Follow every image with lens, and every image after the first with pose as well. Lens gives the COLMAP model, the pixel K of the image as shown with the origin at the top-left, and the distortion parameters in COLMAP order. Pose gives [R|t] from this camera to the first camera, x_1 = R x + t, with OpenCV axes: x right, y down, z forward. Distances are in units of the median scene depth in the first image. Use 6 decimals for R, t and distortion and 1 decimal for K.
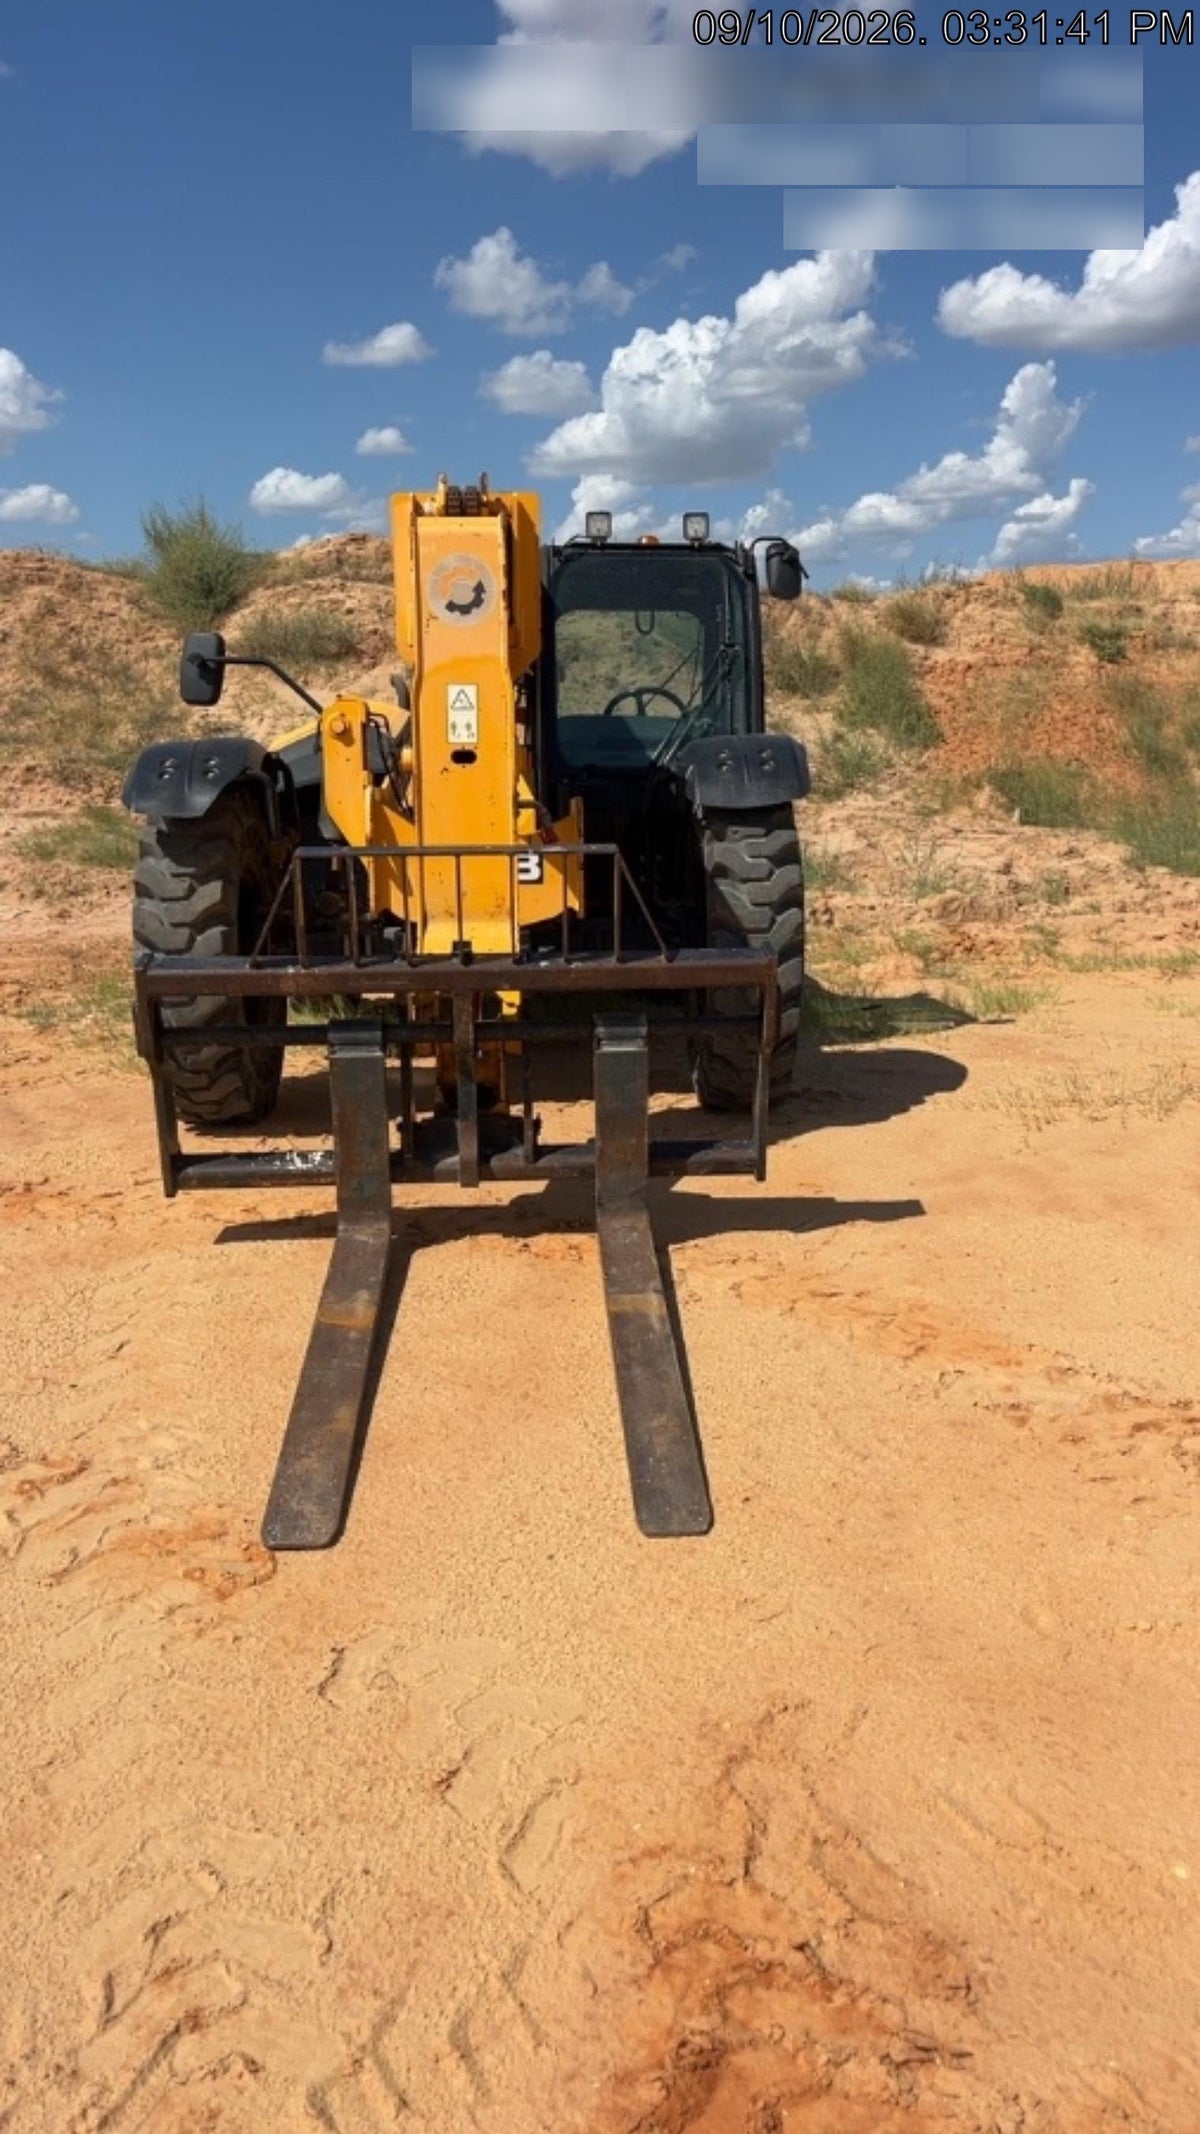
lens RADIAL K [[1532.4, 0, 600.0], [0, 1532.4, 1067.0], [0, 0, 1]] dist [0.063095, -0.091021]
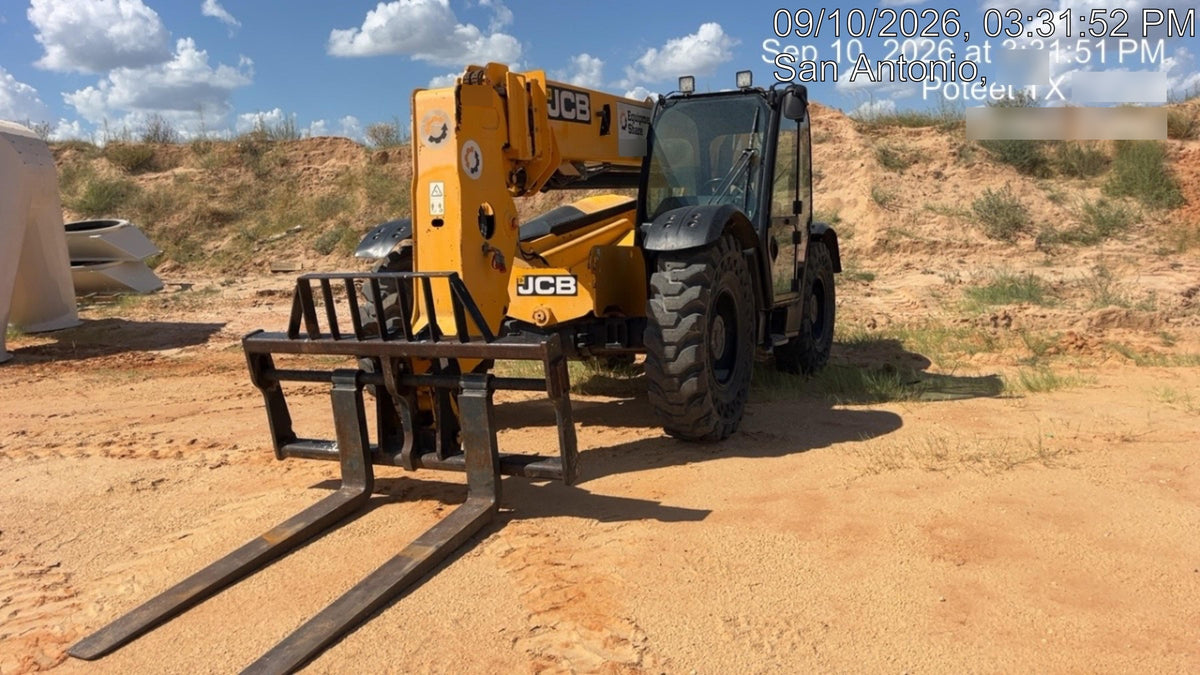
lens RADIAL K [[861.7, 0, 600.0], [0, 861.7, 337.5], [0, 0, 1]] dist [0.063095, -0.091021]
pose [[0.898925, 0.032933, -0.436862, 0.333050], [-0.063995, 0.996346, -0.056570, -0.018403], [0.433403, 0.078809, 0.897748, 0.135885]]
